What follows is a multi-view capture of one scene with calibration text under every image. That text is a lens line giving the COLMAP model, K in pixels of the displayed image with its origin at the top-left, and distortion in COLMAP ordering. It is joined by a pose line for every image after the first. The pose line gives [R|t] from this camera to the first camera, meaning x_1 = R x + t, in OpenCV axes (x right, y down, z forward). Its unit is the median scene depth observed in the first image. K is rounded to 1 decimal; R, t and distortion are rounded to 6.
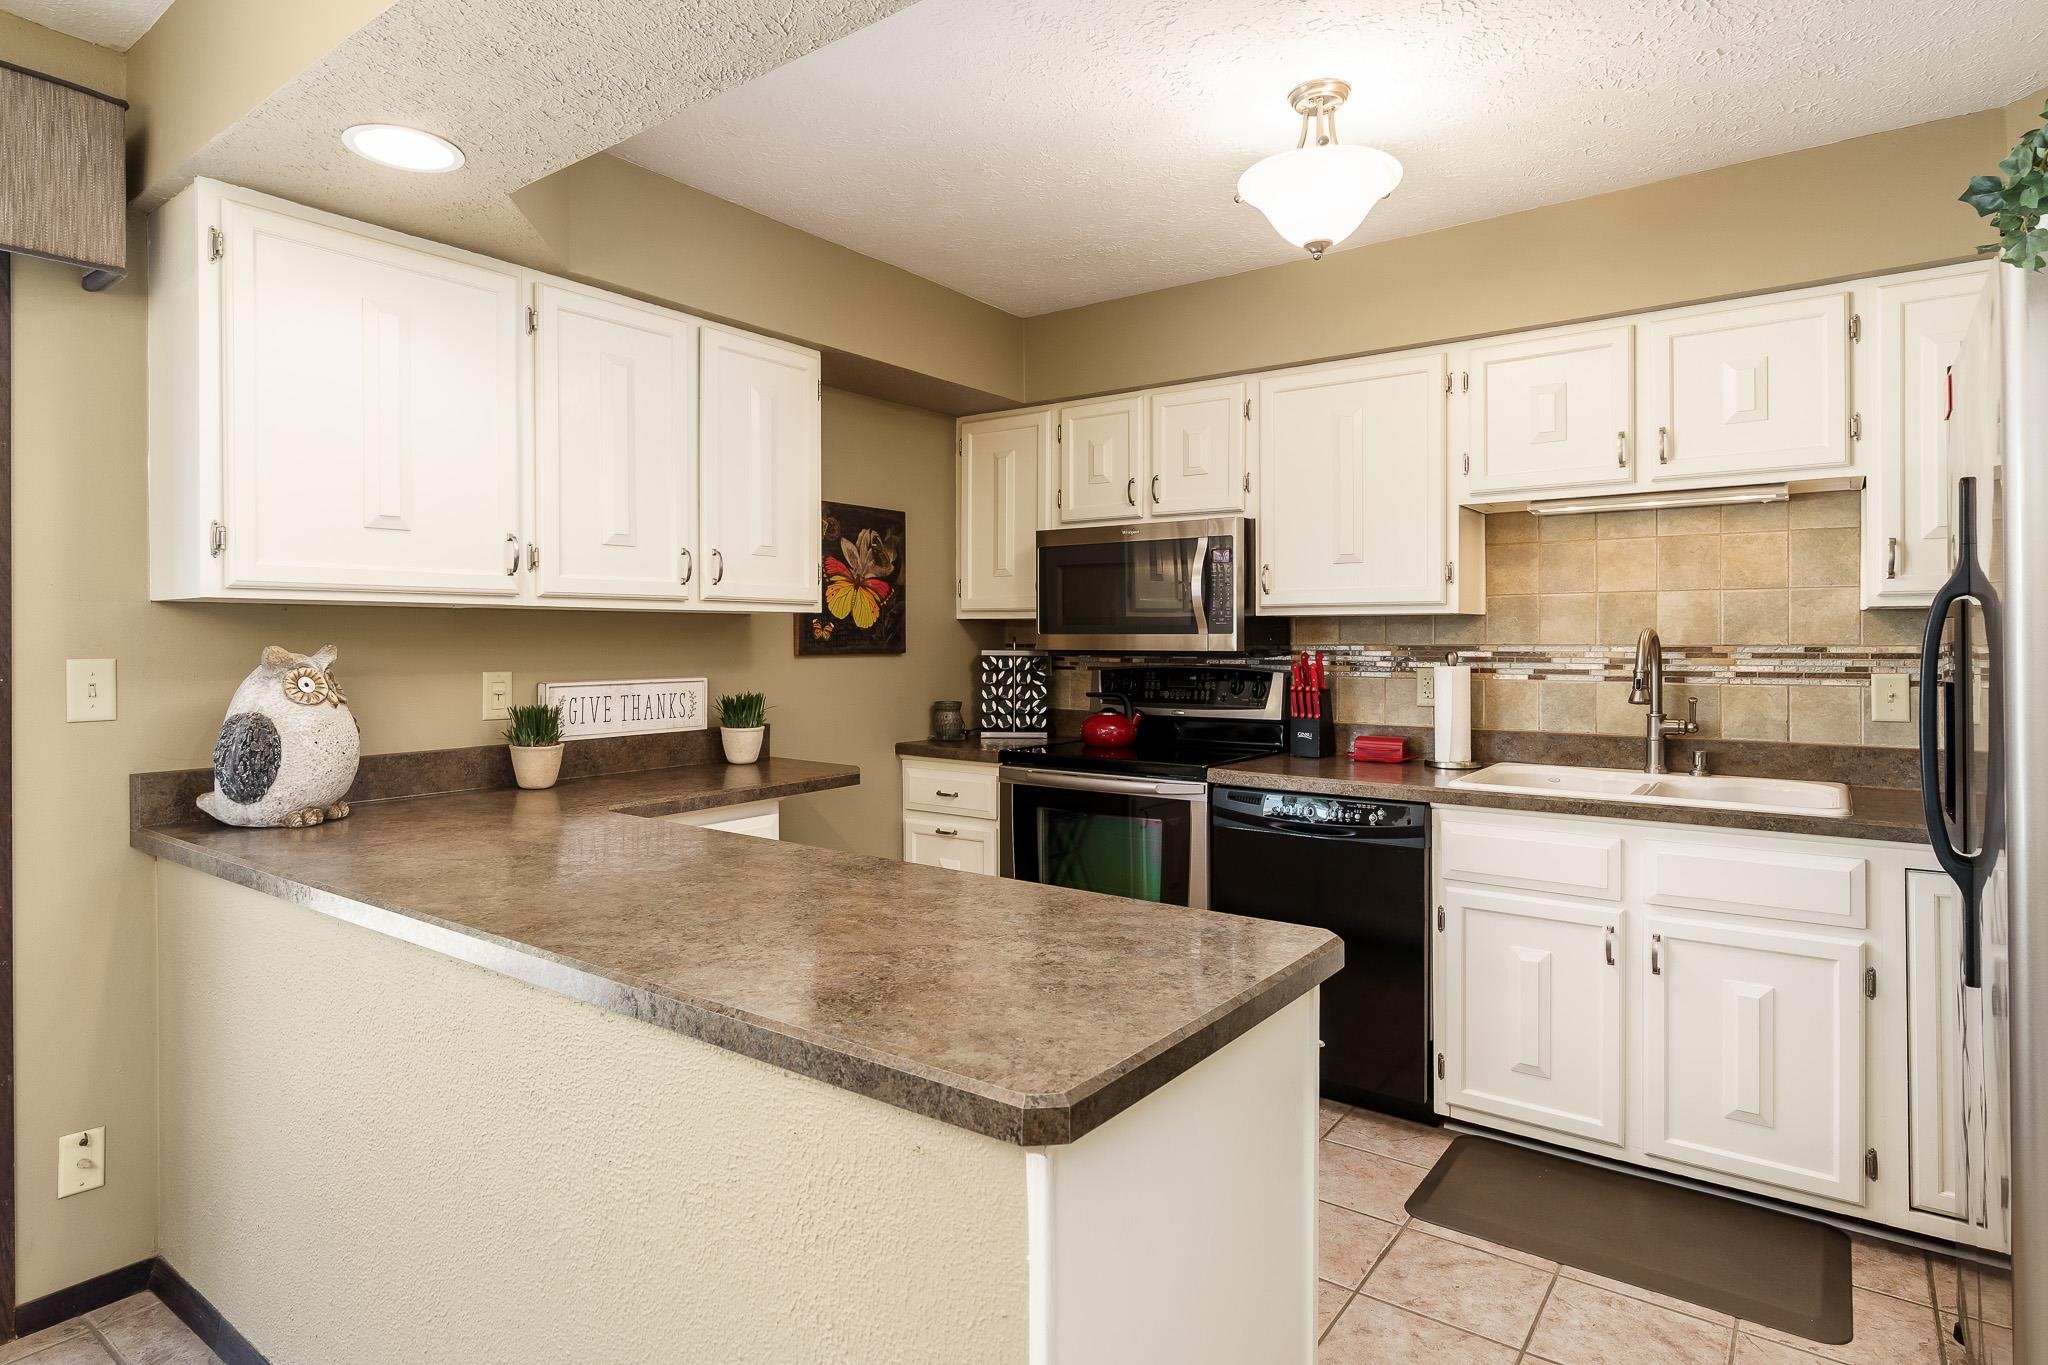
lens RADIAL K [[1103.6, 0, 1010.9], [0, 1103.6, 644.2], [0, 0, 1]] dist [-0.010220, 0.003832]
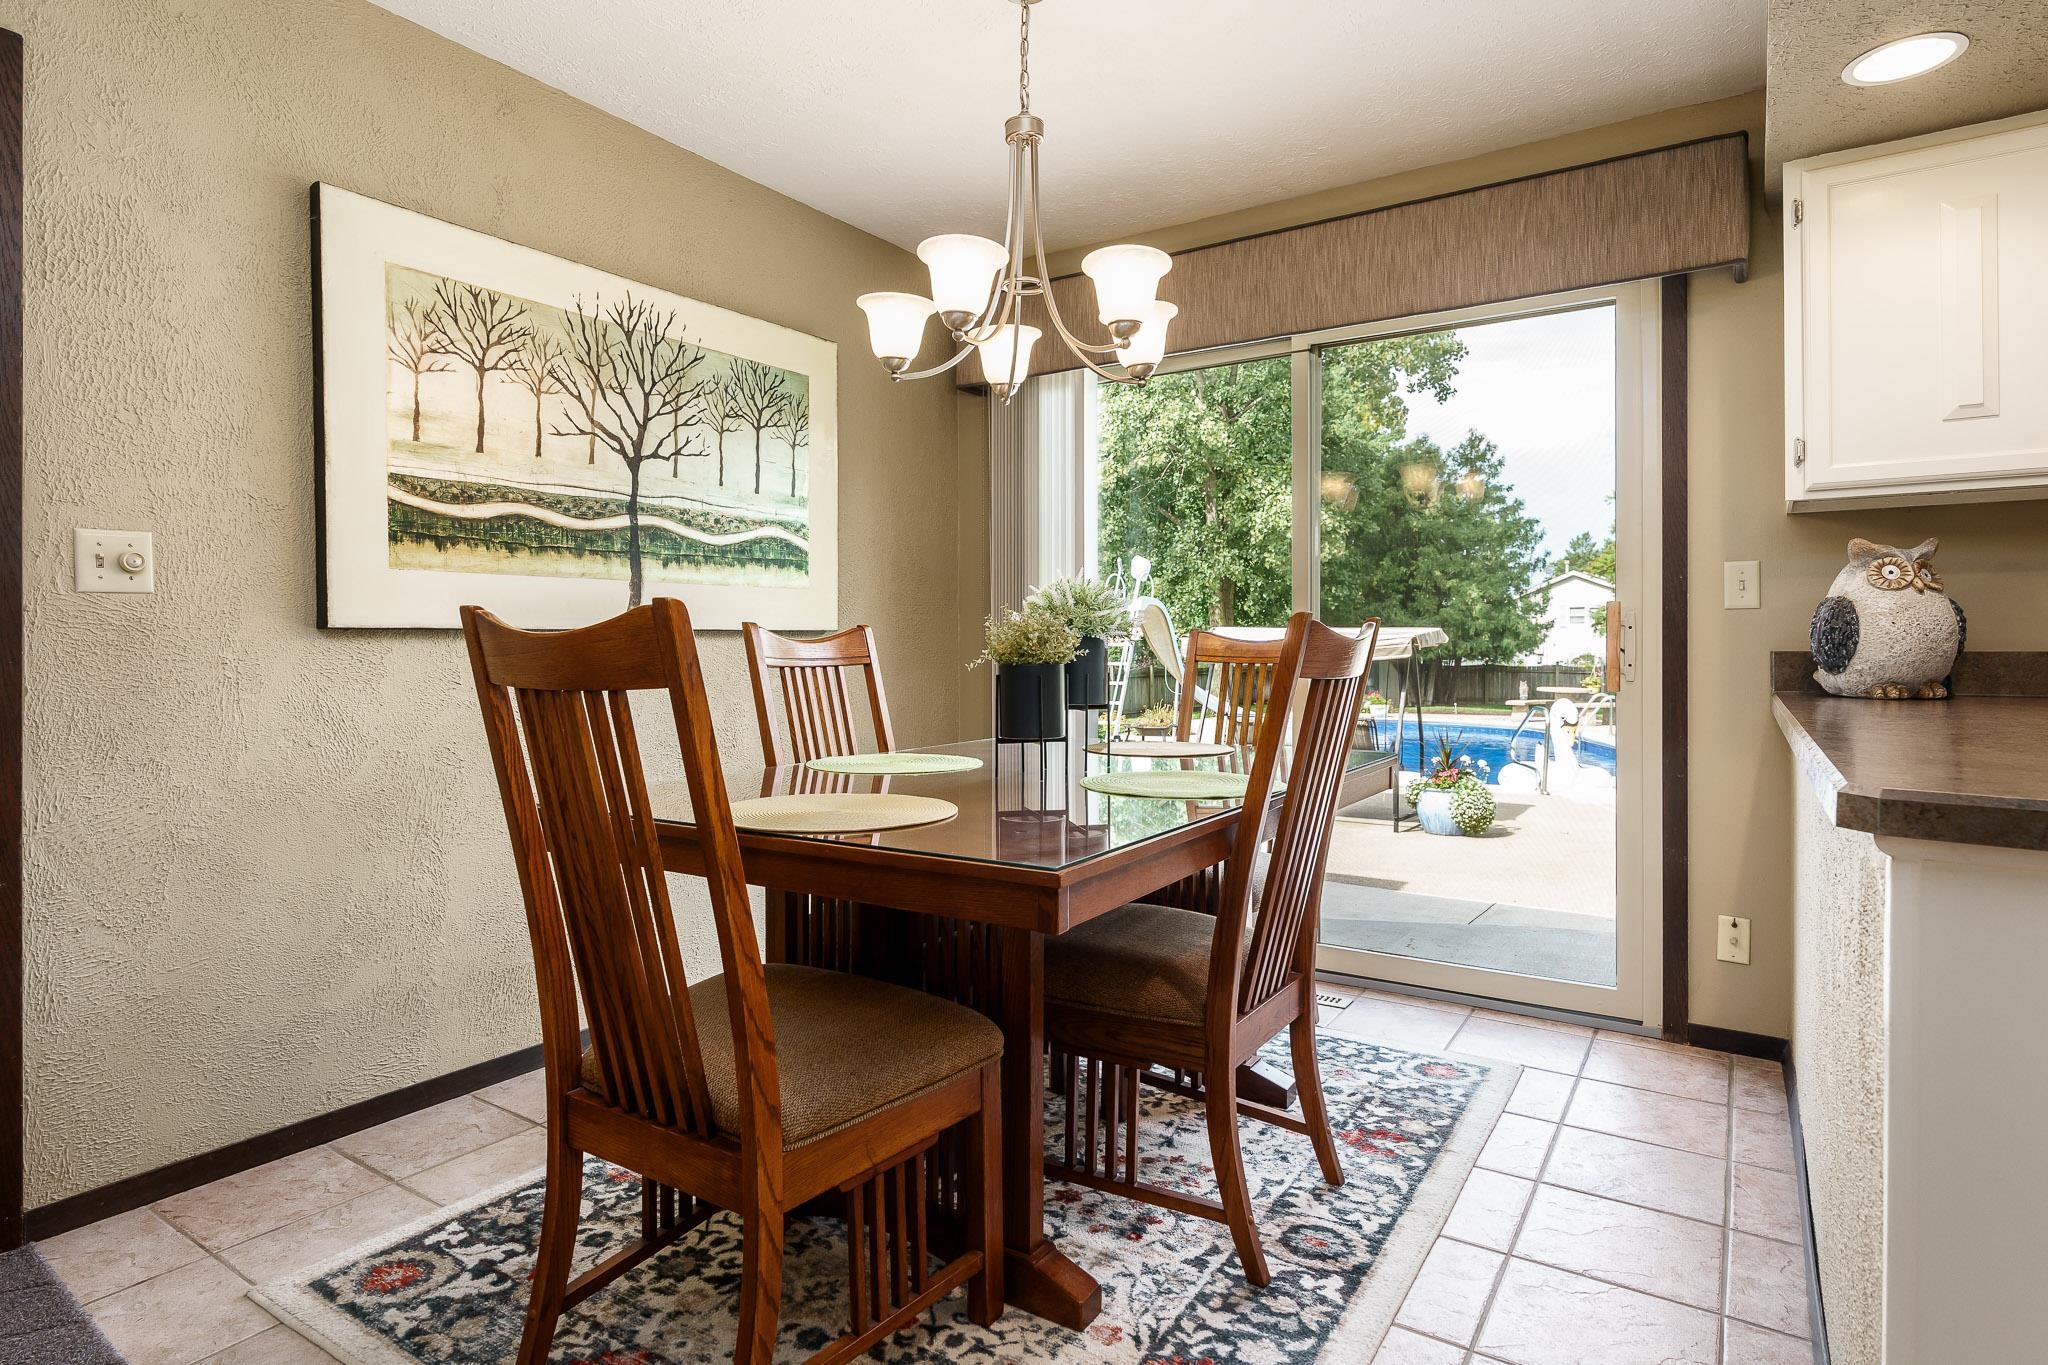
lens RADIAL K [[1103.6, 0, 1004.2], [0, 1103.6, 673.0], [0, 0, 1]] dist [-0.010220, 0.003832]
pose [[0.041441, 0.022835, -0.998880, 0.301850], [-0.002597, 0.999738, 0.022746, 0.079770], [0.999138, 0.001652, 0.041490, 0.036374]]
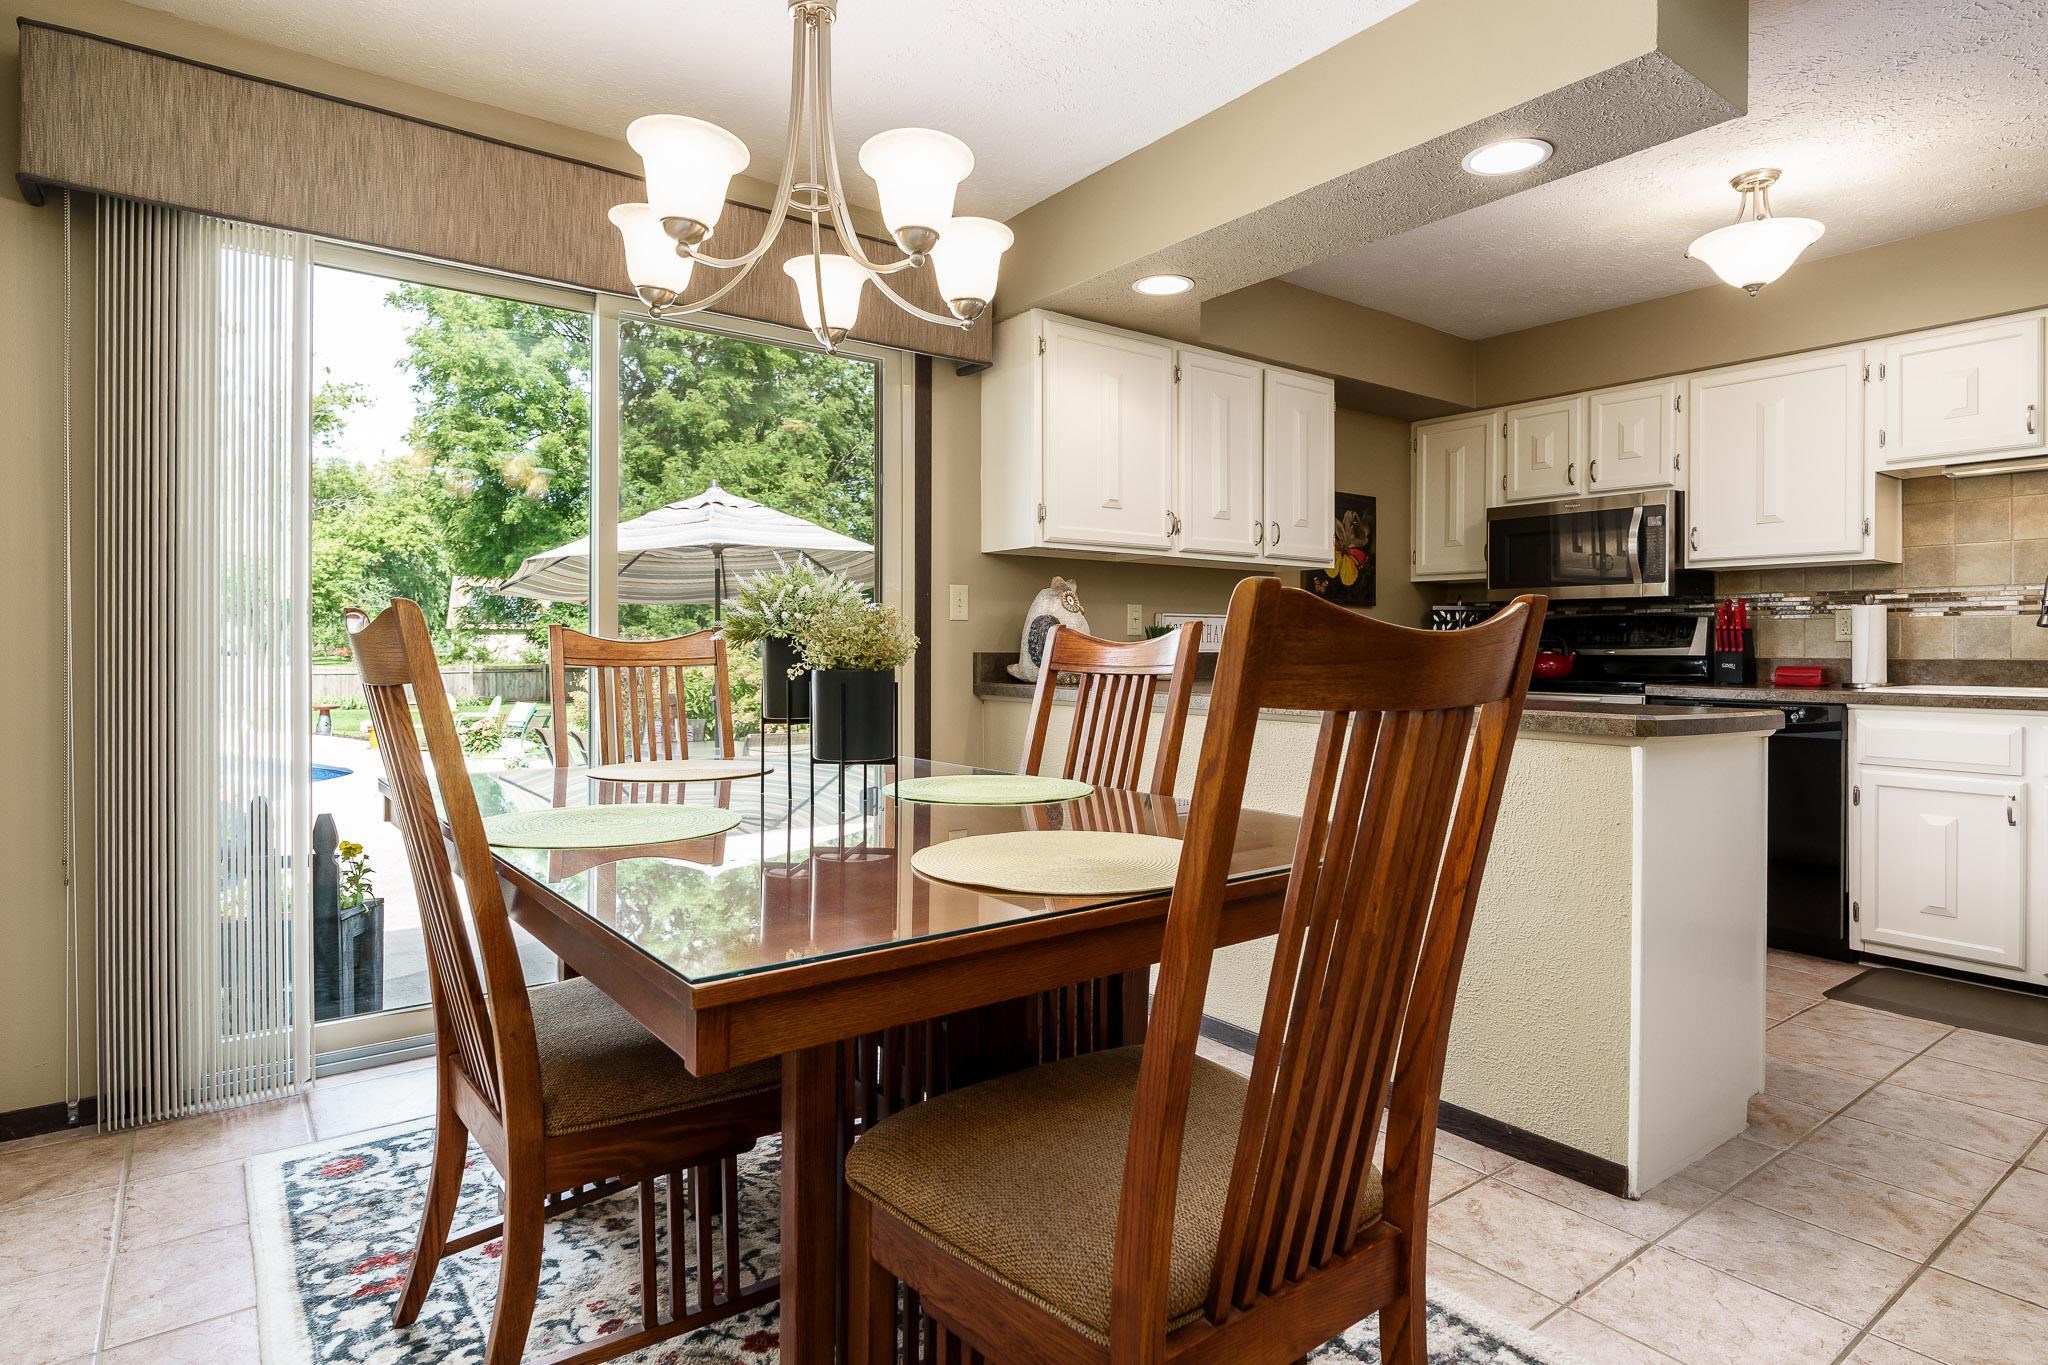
lens RADIAL K [[1103.6, 0, 1017.7], [0, 1103.6, 652.6], [0, 0, 1]] dist [-0.010220, 0.003832]
pose [[0.959039, 0.004735, -0.283235, -0.162710], [-0.005139, 0.999987, -0.000682, 0.080913], [0.283228, 0.002110, 0.959050, -0.444228]]
